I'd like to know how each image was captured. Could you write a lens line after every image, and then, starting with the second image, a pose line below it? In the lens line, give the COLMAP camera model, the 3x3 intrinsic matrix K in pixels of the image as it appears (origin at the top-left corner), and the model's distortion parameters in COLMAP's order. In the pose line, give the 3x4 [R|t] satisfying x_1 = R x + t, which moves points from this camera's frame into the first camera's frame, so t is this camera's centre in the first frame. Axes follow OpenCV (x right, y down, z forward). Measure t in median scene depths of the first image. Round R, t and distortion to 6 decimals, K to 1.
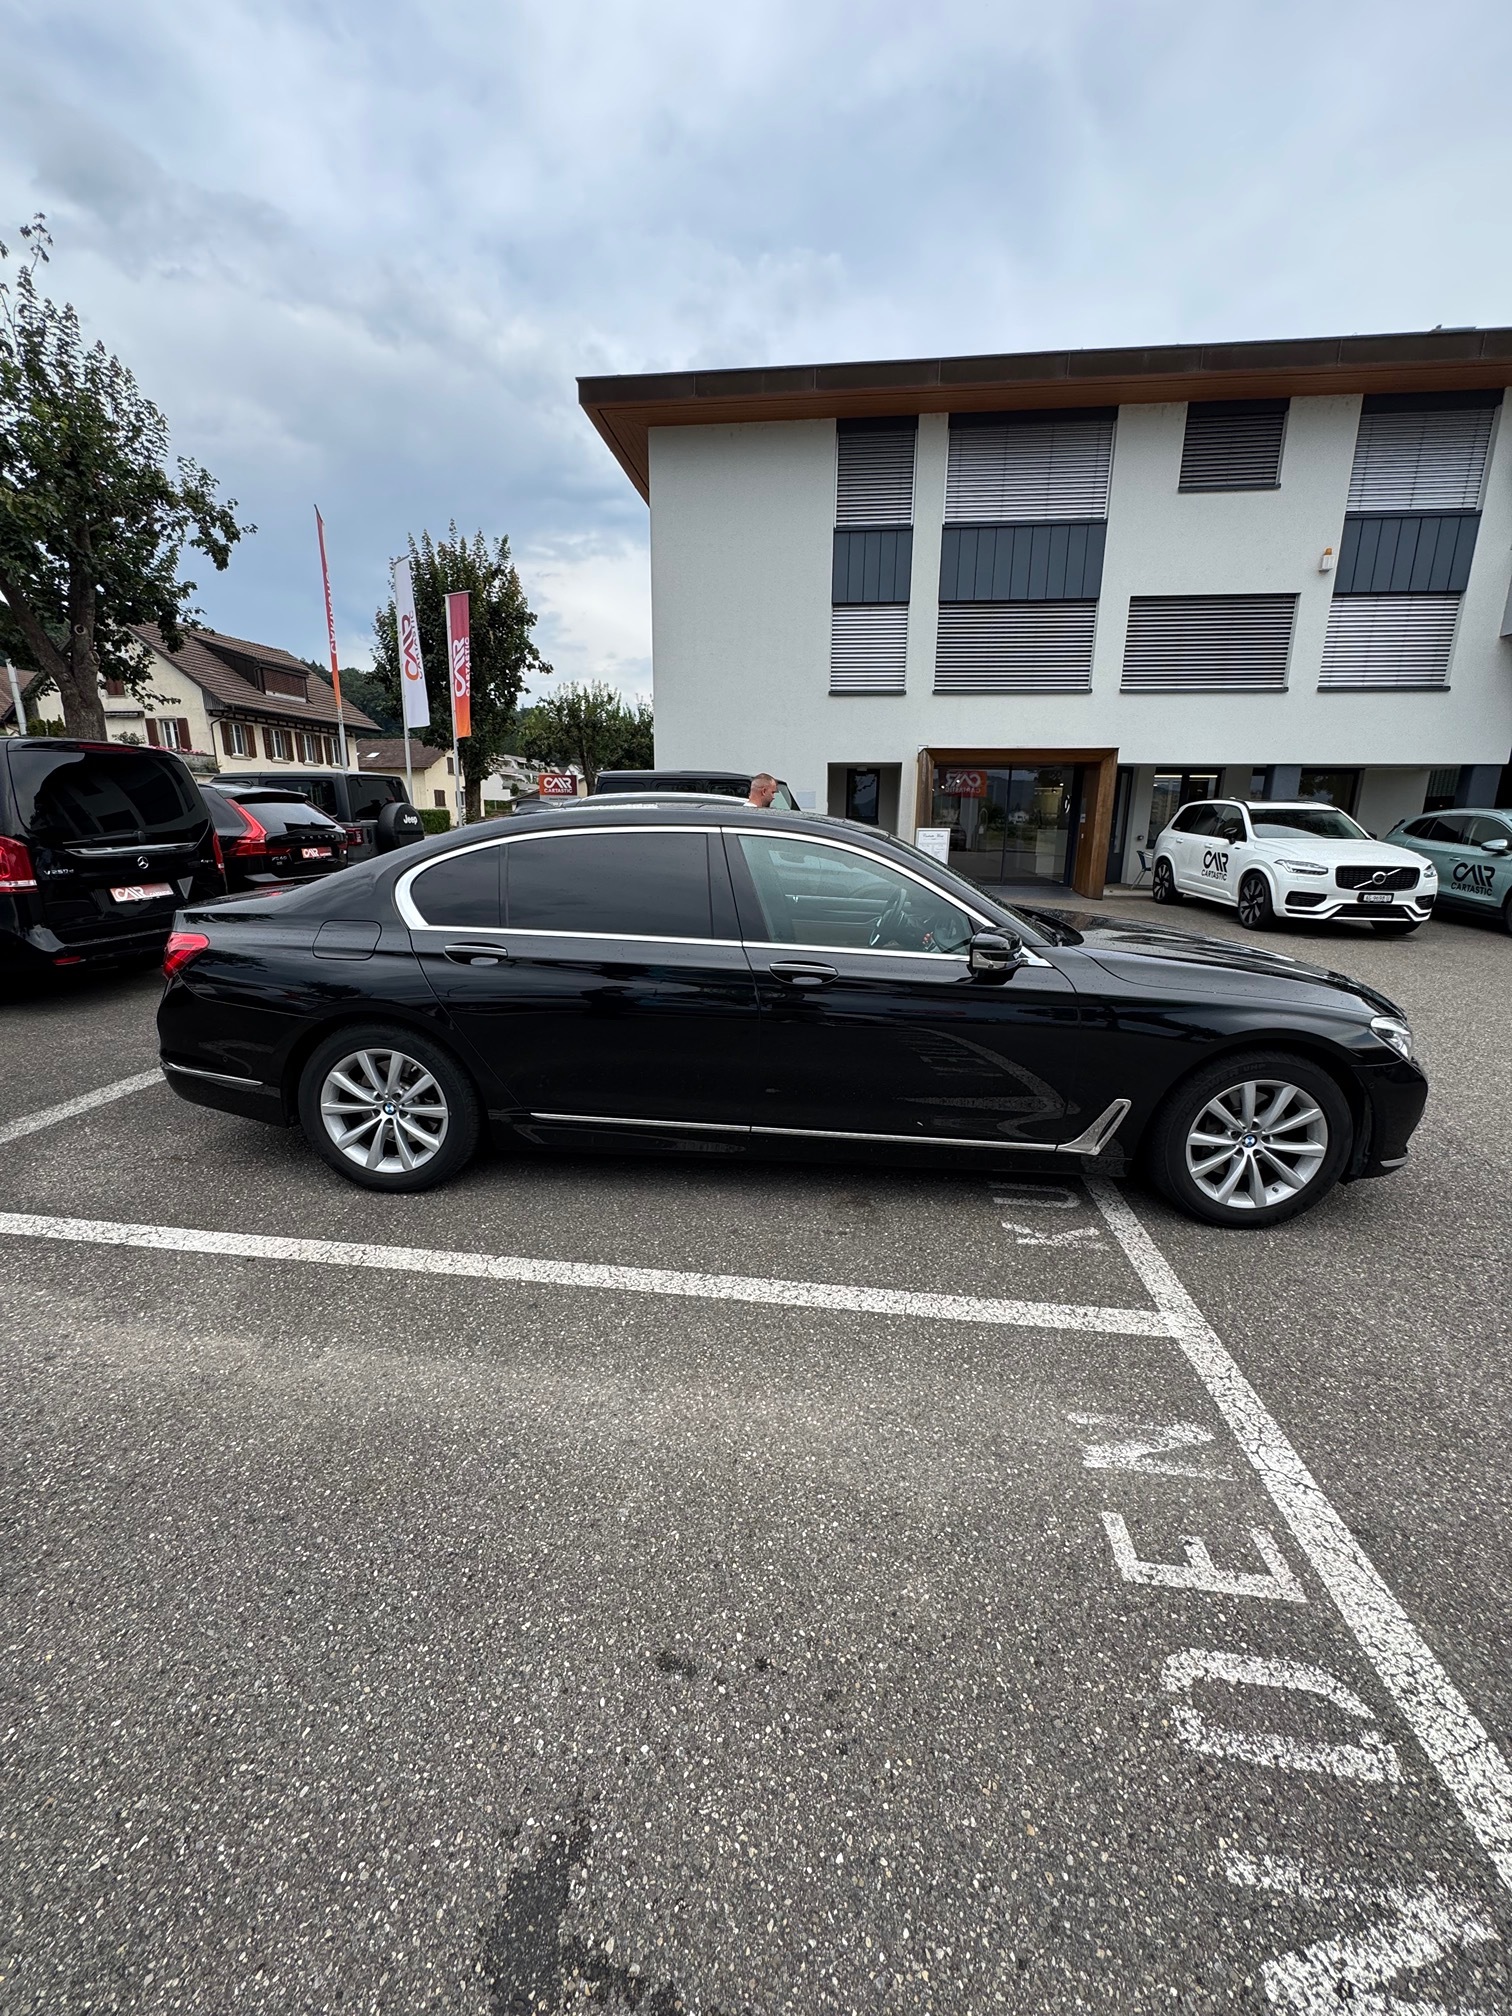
lens RADIAL K [[806.7, 0, 751.7], [0, 806.7, 998.9], [0, 0, 1]] dist [-0.001801, -0.001007]
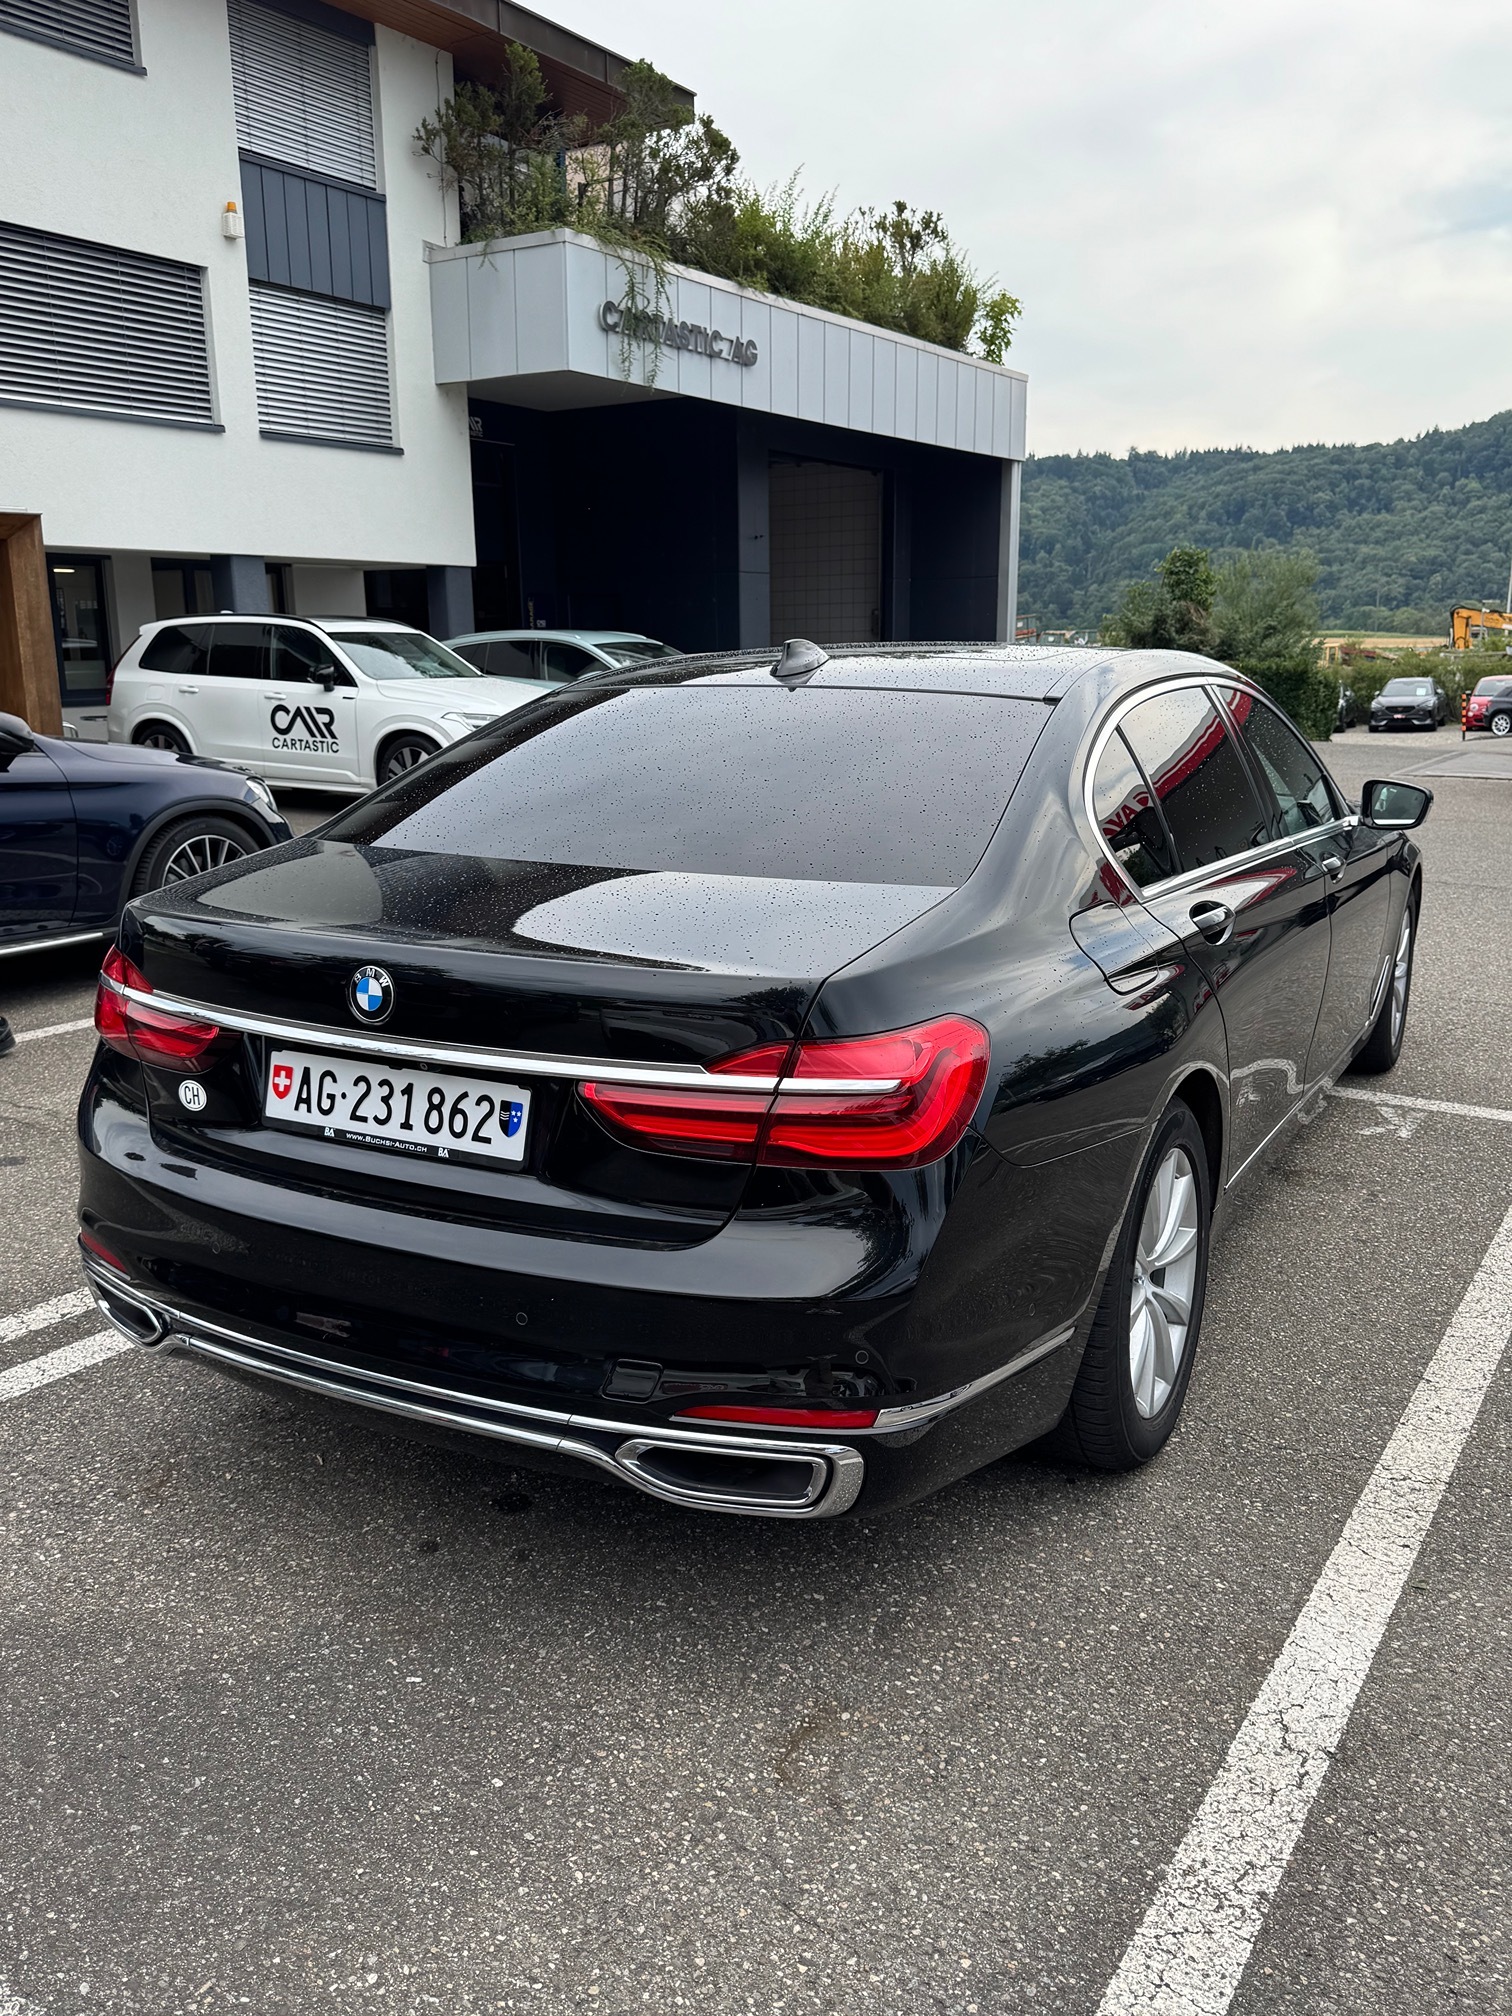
lens RADIAL K [[1587.4, 0, 761.1], [0, 1587.4, 1030.2], [0, 0, 1]] dist [0.056757, -0.115490]
pose [[0.426500, -0.228446, 0.875163, -0.311752], [0.215490, 0.965381, 0.146980, -0.045993], [-0.878443, 0.125902, 0.460963, 0.171636]]
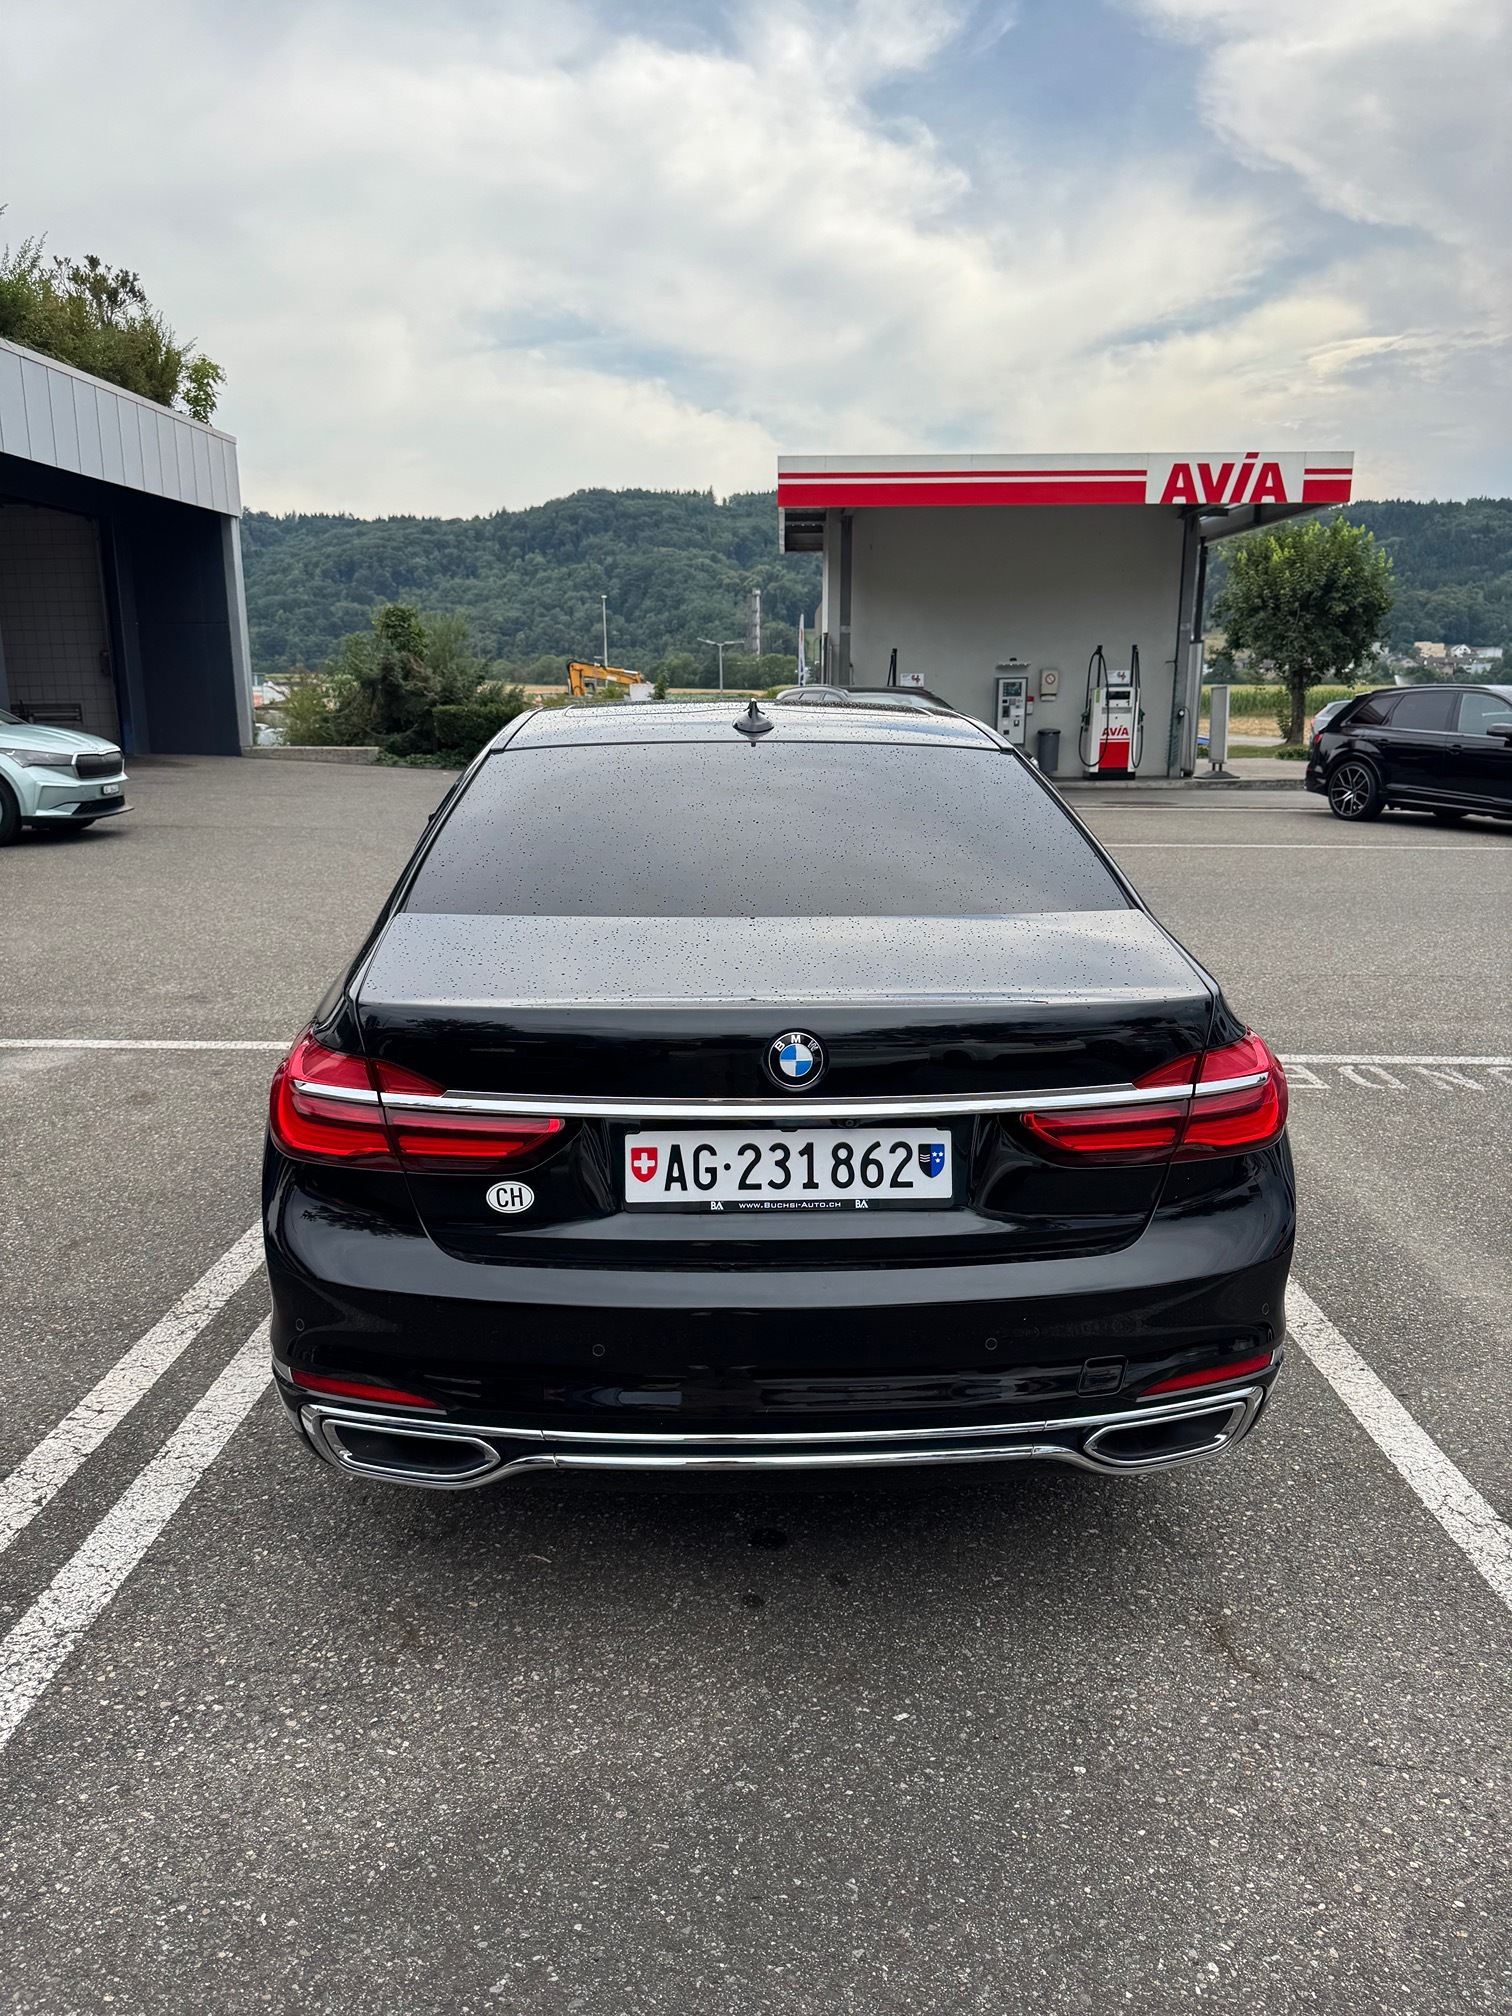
lens RADIAL K [[1408.6, 0, 756.0], [0, 1408.6, 1008.0], [0, 0, 1]] dist [0.037436, -0.043973]
pose [[-0.105781, -0.234660, 0.966305, -0.325150], [0.220789, 0.941958, 0.252917, -0.079130], [-0.969568, 0.240103, -0.047831, 0.299087]]
